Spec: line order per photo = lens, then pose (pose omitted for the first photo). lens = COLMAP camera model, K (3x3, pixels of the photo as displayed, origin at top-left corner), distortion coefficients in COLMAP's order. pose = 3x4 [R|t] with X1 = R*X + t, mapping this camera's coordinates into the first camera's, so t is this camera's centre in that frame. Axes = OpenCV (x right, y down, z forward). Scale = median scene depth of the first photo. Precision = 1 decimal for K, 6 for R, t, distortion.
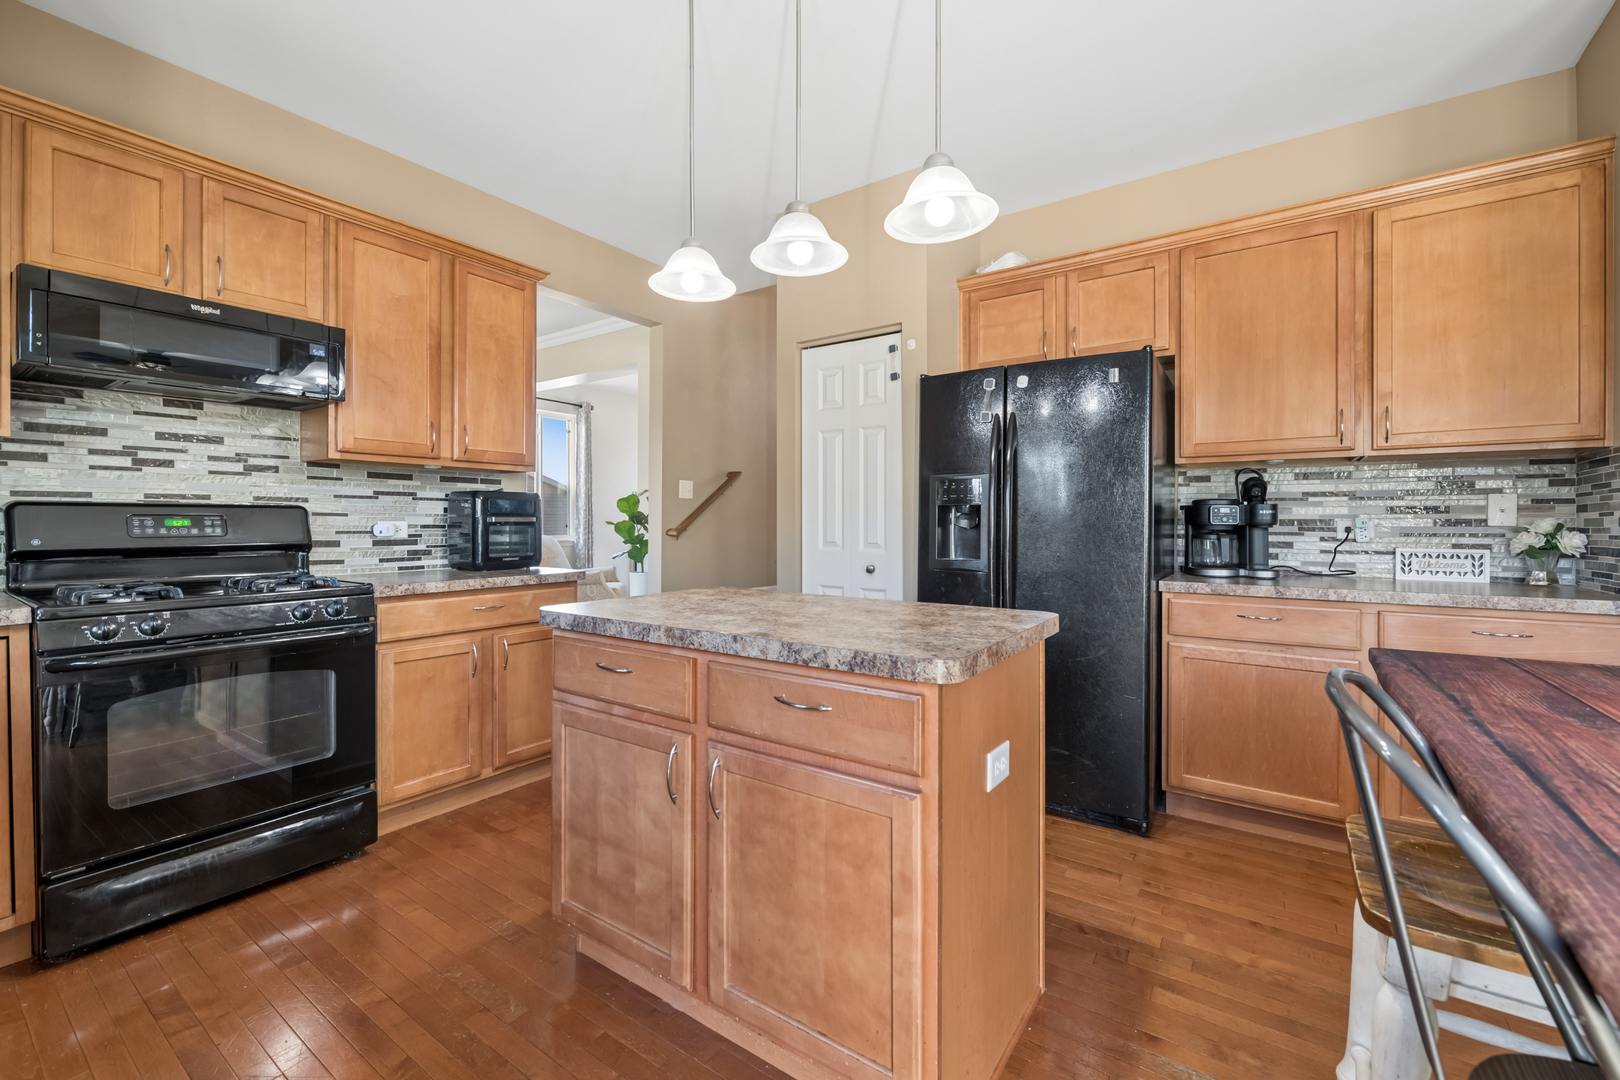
lens RADIAL K [[658.7, 0, 808.9], [0, 658.7, 528.7], [0, 0, 1]] dist [-0.000050, -0.000062]
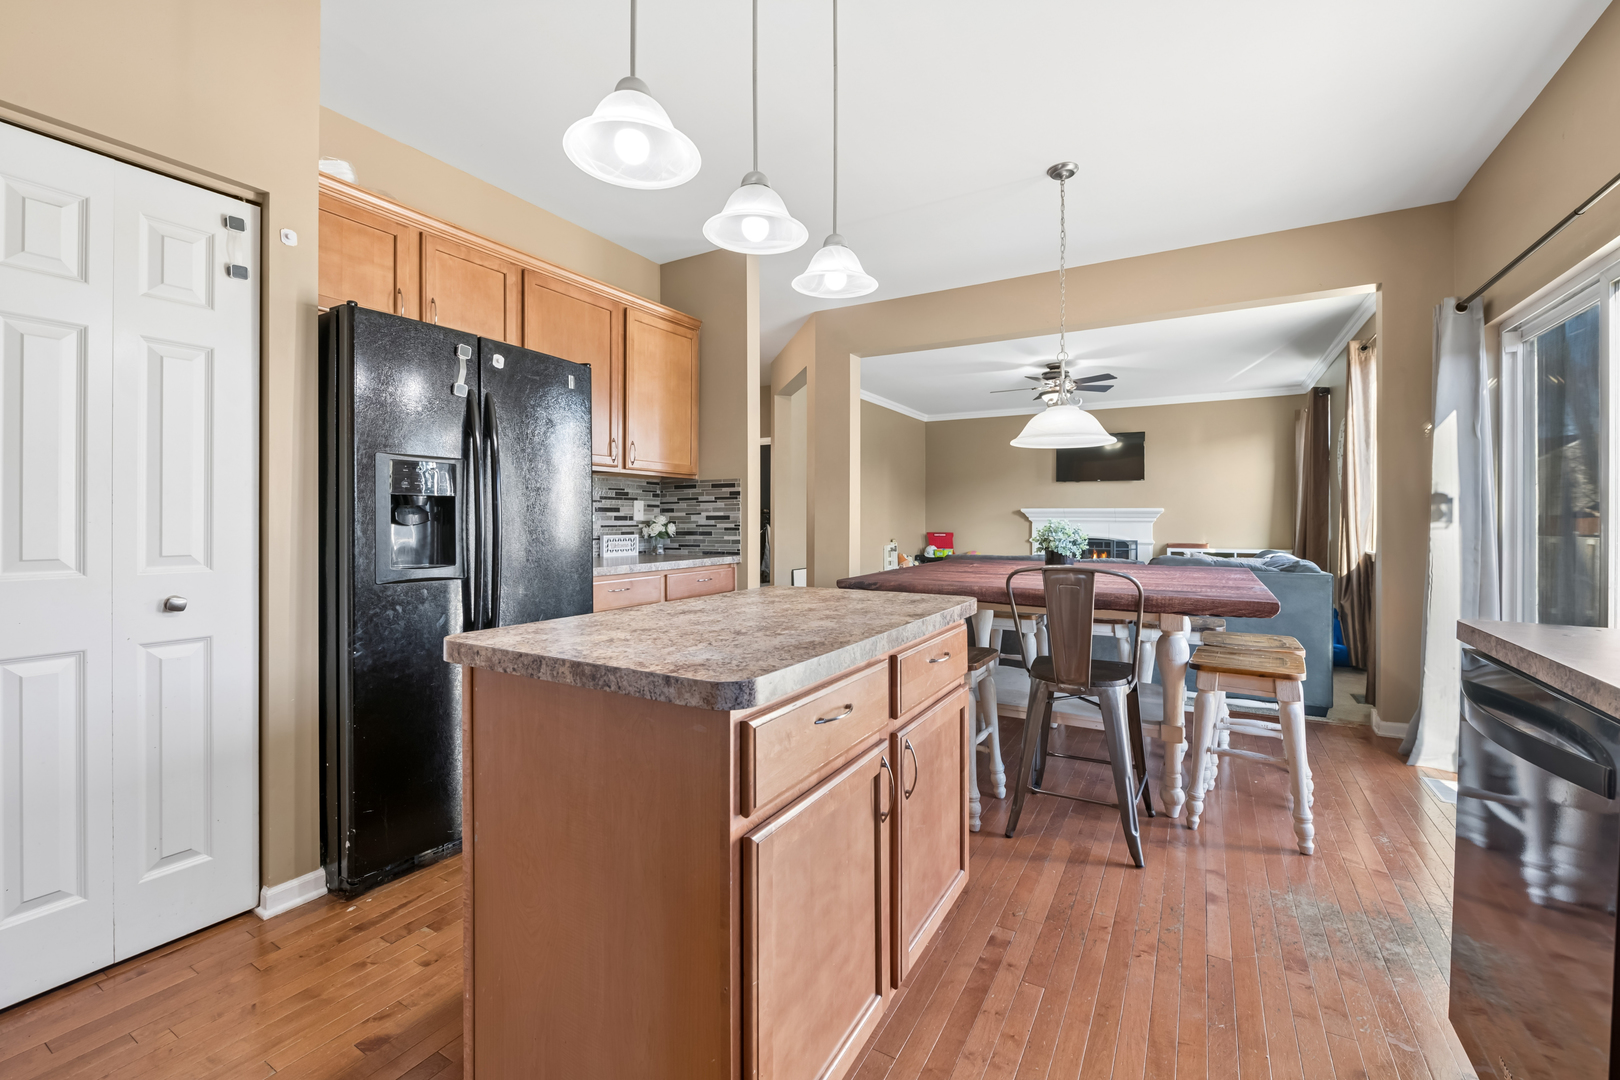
lens RADIAL K [[681.9, 0, 804.2], [0, 681.9, 518.1], [0, 0, 1]] dist [0.000196, 0.000010]
pose [[-0.070045, 0.000208, 0.997544, -0.641342], [0.008306, 0.999965, 0.000375, -0.006389], [-0.997509, 0.008311, -0.070044, 0.660676]]
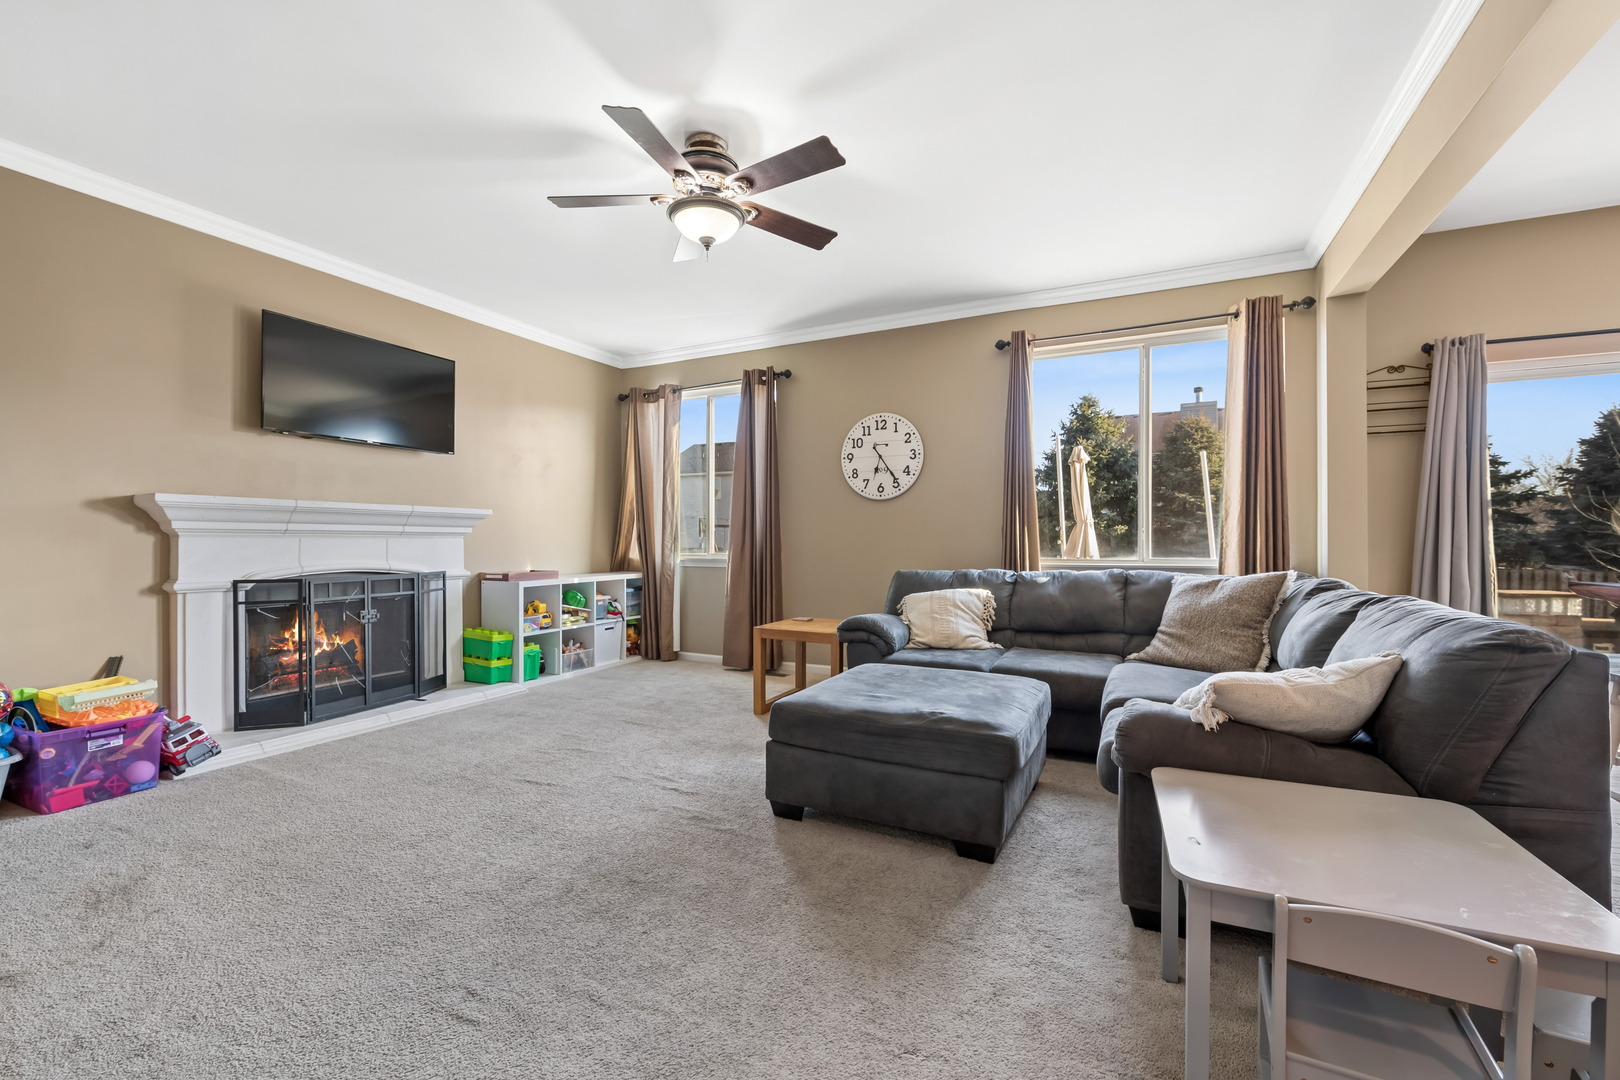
lens RADIAL K [[664.2, 0, 810.0], [0, 664.2, 540.0], [0, 0, 1]] dist [-0.000605, -0.000126]
pose [[-0.989306, -0.002411, -0.145835, 1.834529], [-0.004185, 0.999921, 0.011859, 0.015089], [0.145795, 0.012342, -0.989238, 0.561241]]
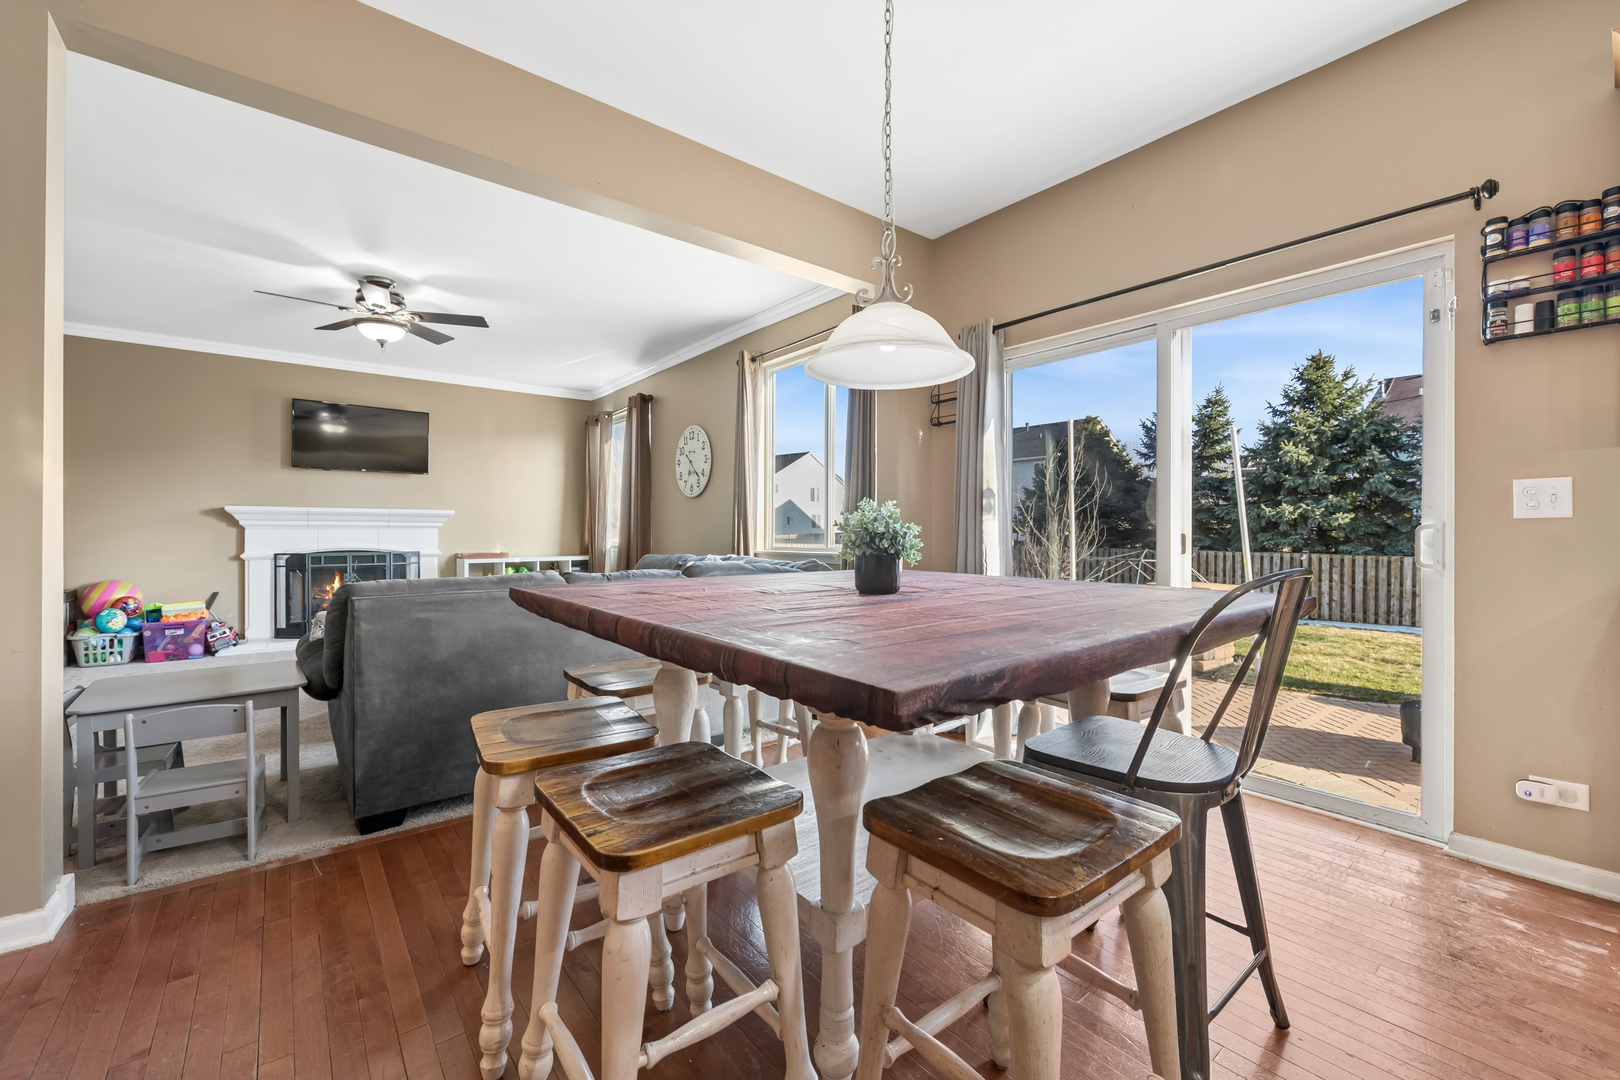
lens RADIAL K [[658.7, 0, 808.9], [0, 658.7, 528.7], [0, 0, 1]] dist [-0.000050, -0.000062]
pose [[-0.958341, -0.001674, 0.285620, 0.415181], [0.000788, 0.999964, 0.008504, 0.010833], [-0.285624, 0.008375, -0.958305, 0.763793]]
